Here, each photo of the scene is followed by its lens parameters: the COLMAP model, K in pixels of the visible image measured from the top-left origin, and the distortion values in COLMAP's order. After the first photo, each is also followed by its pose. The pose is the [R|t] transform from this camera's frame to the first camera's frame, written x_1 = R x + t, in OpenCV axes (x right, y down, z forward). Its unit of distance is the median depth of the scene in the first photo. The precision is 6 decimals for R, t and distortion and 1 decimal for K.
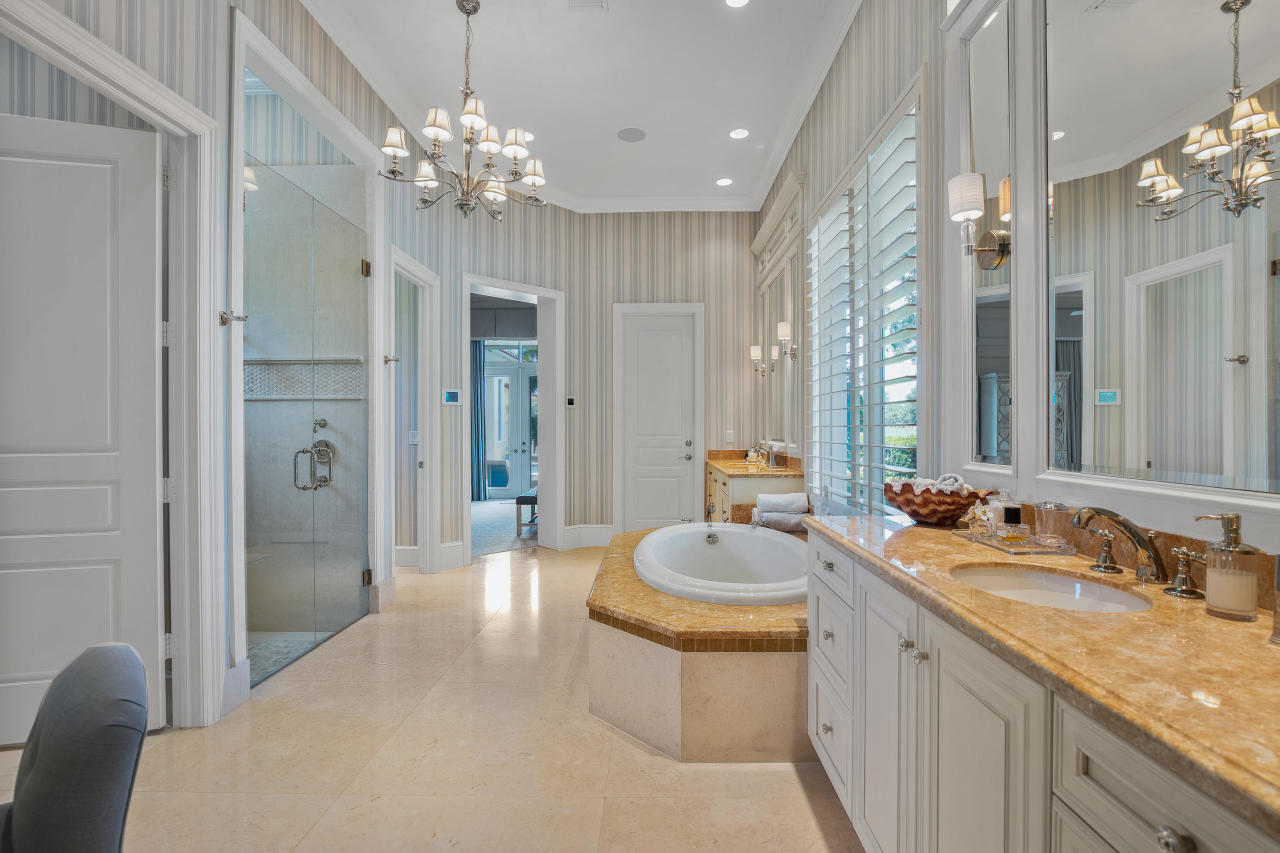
lens RADIAL K [[600.0, 0, 646.2], [0, 600.0, 430.3], [0, 0, 1]] dist [-0.022239, 0.002455]
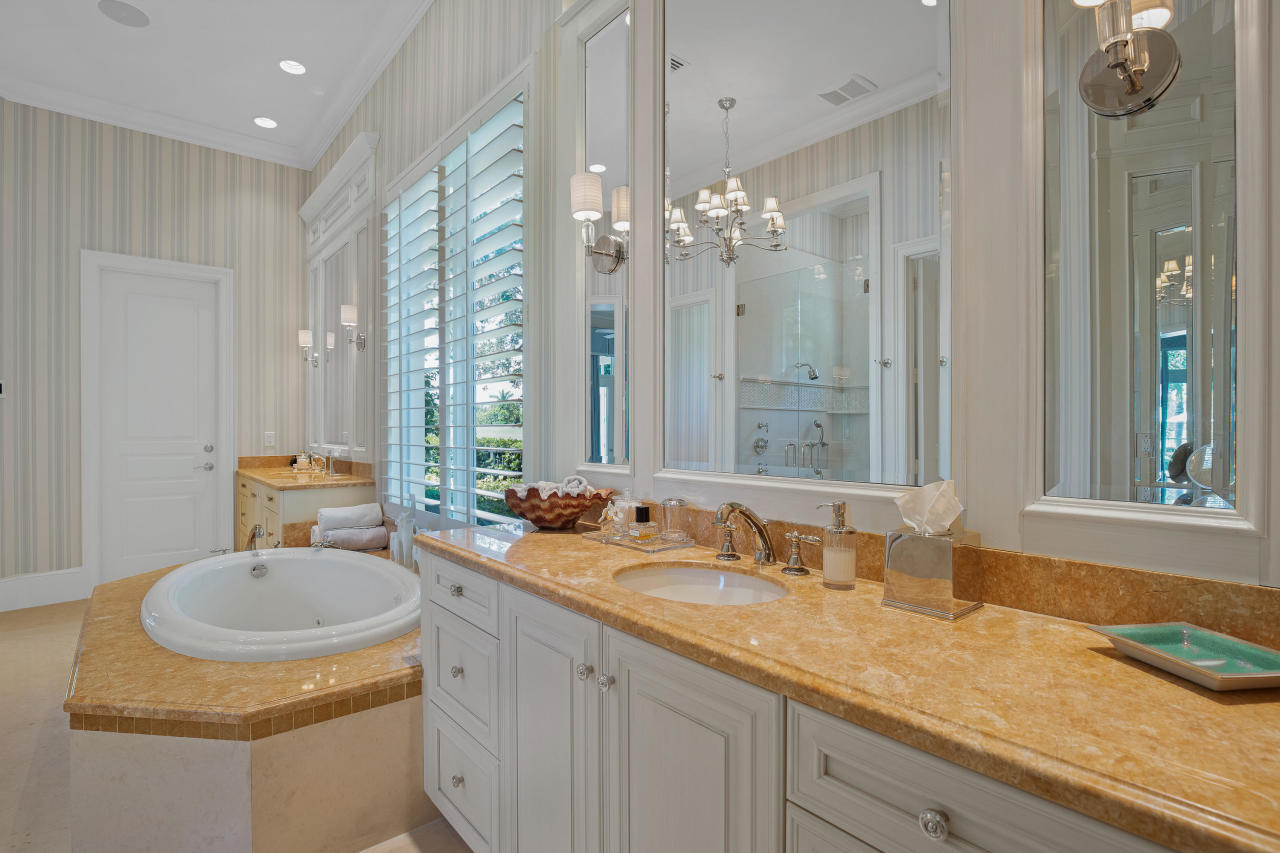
lens RADIAL K [[600.0, 0, 590.8], [0, 600.0, 429.3], [0, 0, 1]] dist [-0.022239, 0.002455]
pose [[0.765120, -0.000743, 0.643888, -0.088454], [0.002067, 0.999997, -0.001303, -0.001896], [-0.643885, 0.002328, 0.765119, 0.198189]]
